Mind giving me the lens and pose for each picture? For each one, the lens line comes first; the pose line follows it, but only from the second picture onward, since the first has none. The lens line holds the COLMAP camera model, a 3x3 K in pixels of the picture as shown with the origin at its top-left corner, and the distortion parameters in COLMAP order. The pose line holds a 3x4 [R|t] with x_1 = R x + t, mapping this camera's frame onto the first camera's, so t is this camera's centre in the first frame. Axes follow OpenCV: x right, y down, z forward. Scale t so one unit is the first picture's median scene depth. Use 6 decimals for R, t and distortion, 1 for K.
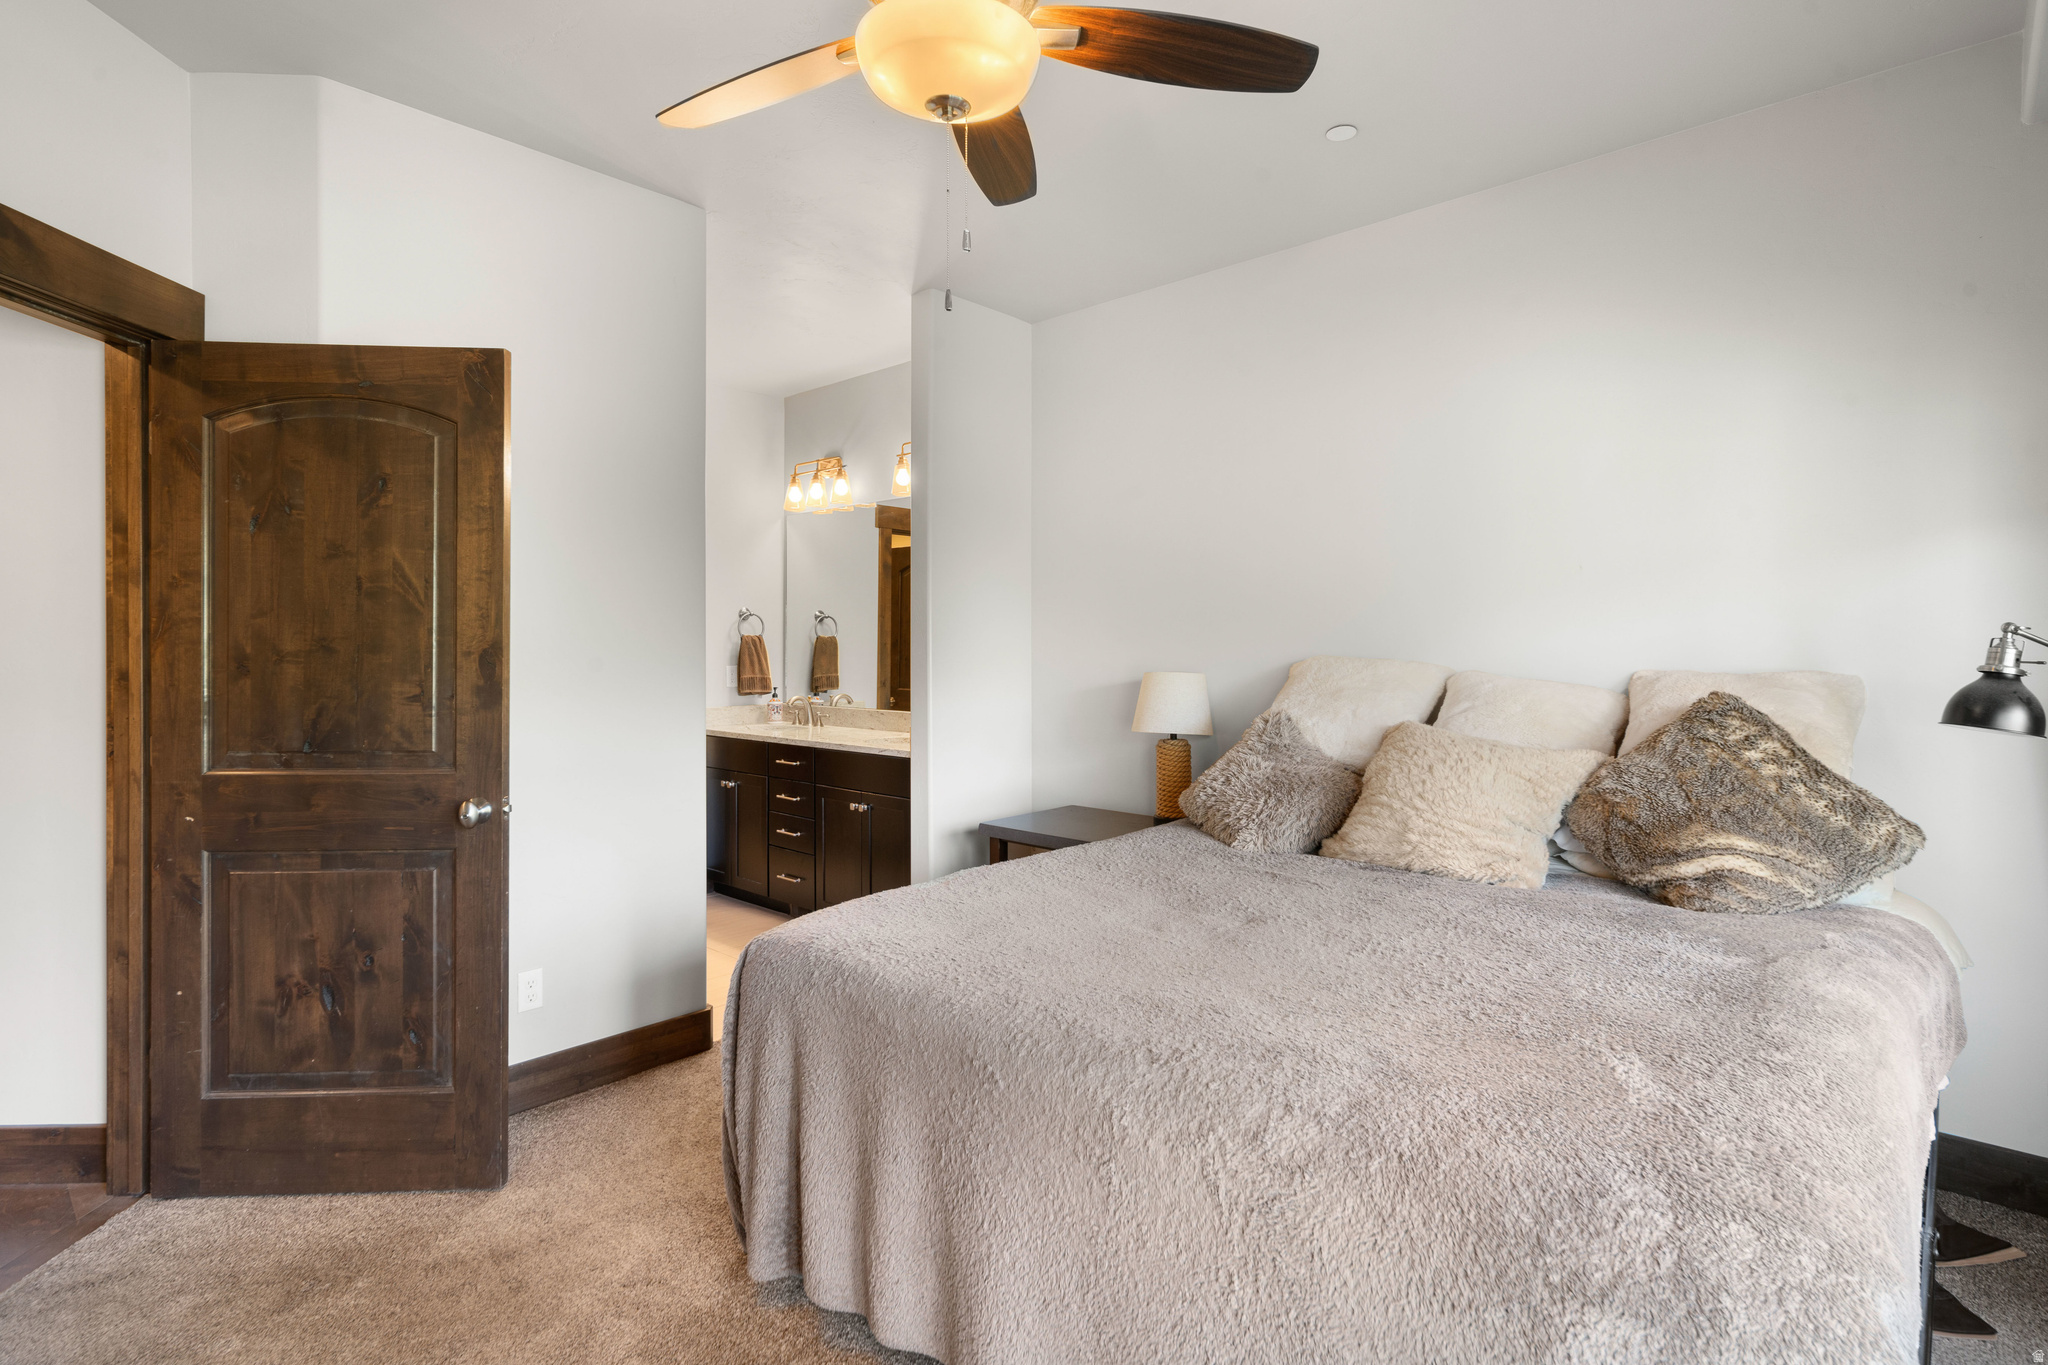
lens RADIAL K [[1032.0, 0, 1035.7], [0, 1032.0, 666.7], [0, 0, 1]] dist [0.011201, 0.000140]
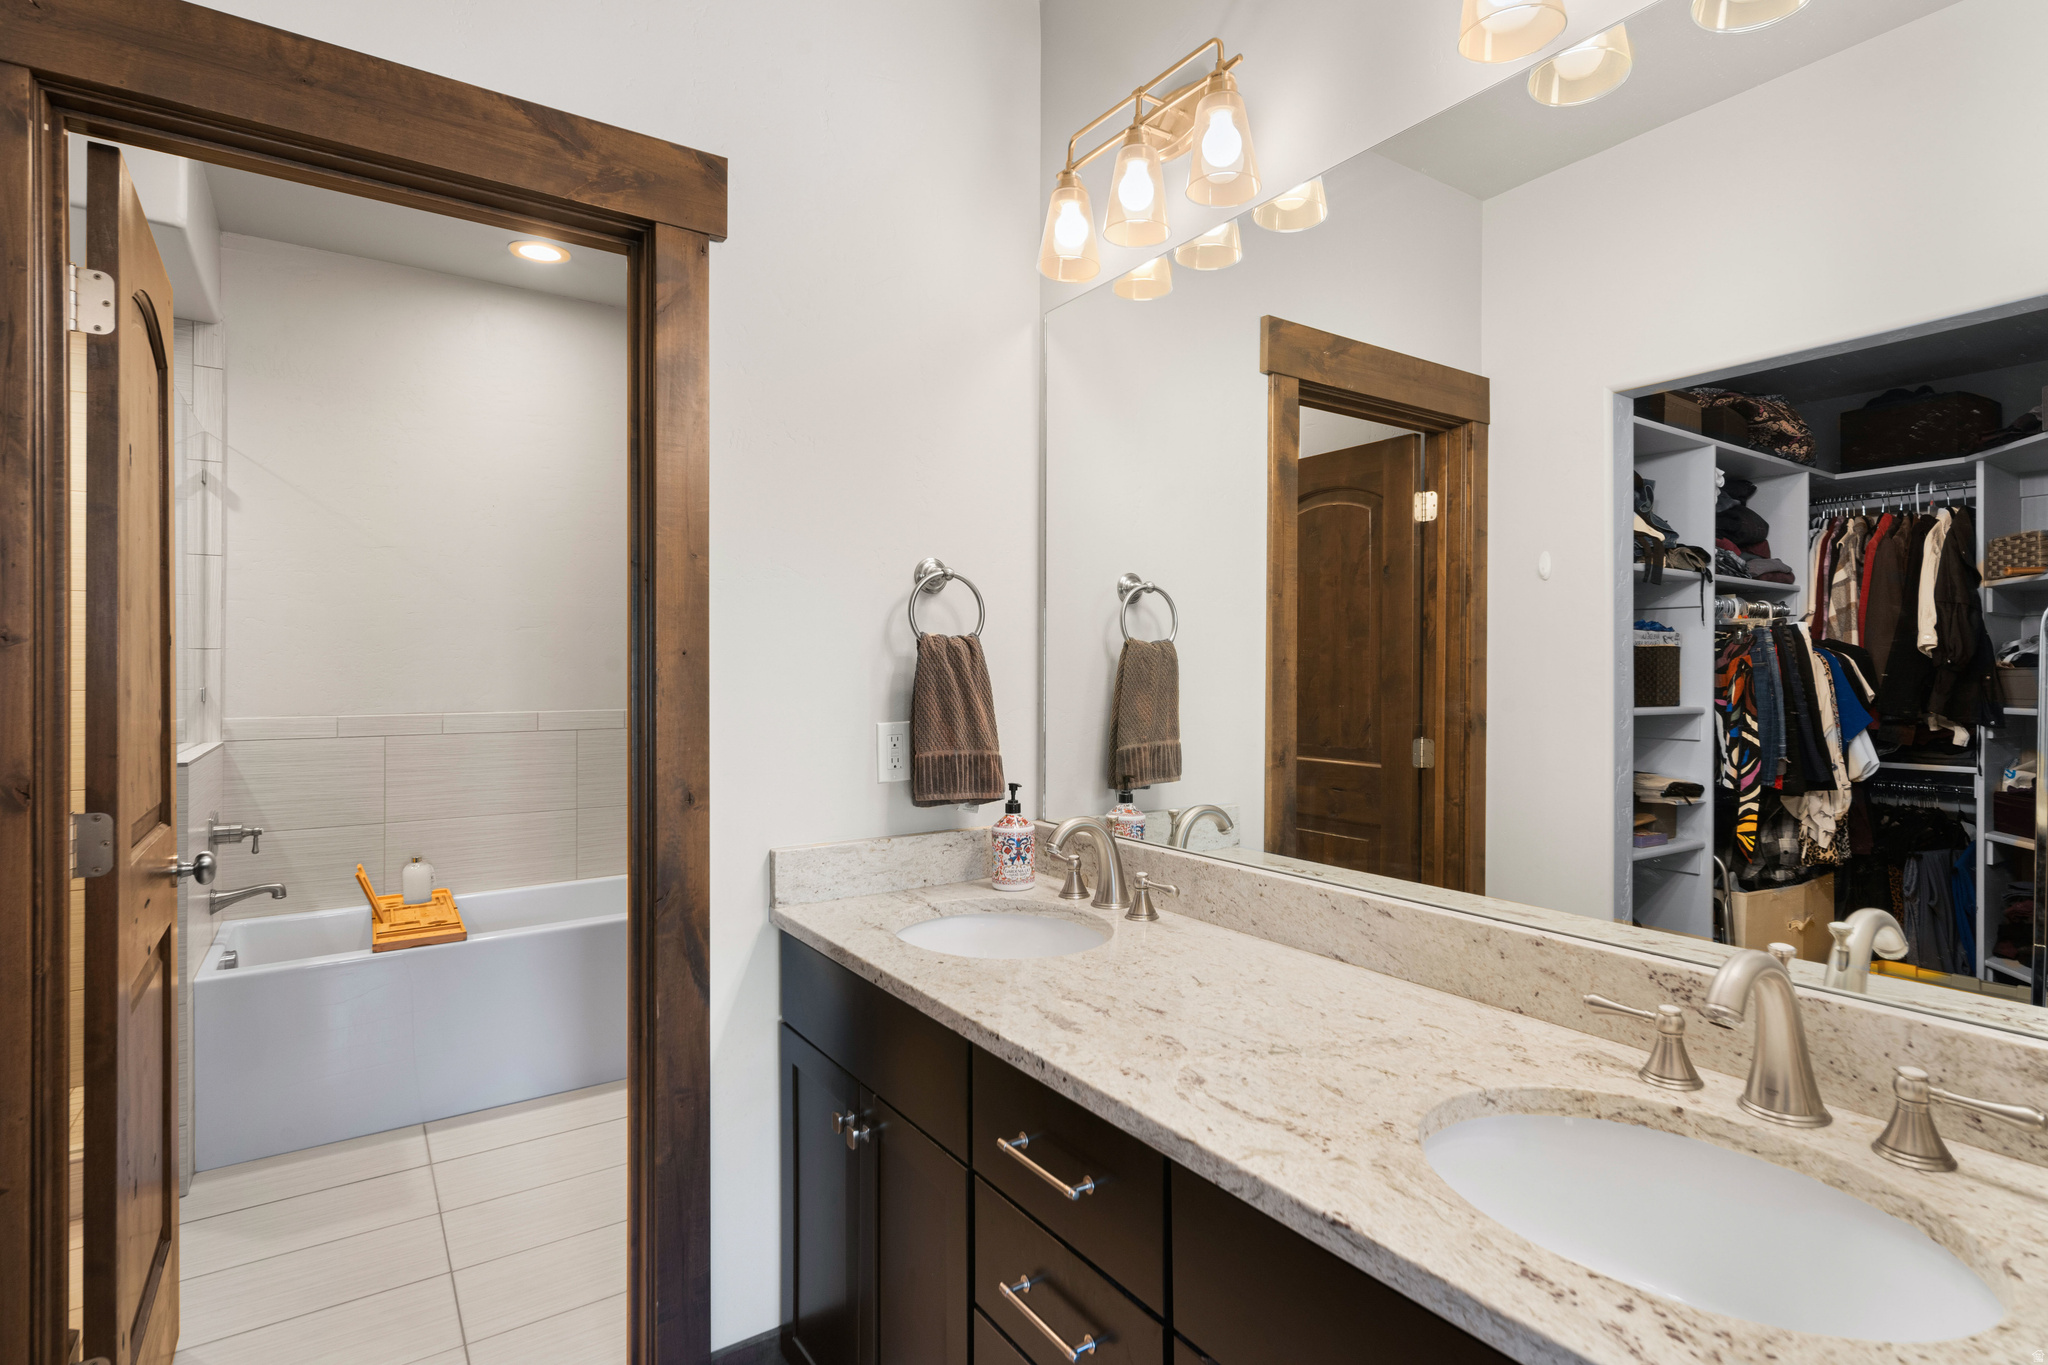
lens RADIAL K [[1032.0, 0, 1026.1], [0, 1032.0, 677.9], [0, 0, 1]] dist [0.011201, 0.000140]
pose [[0.965836, -0.002280, -0.259144, -0.157571], [-0.001764, 0.999880, -0.015372, -0.010565], [0.259148, 0.015304, 0.965716, 0.662810]]
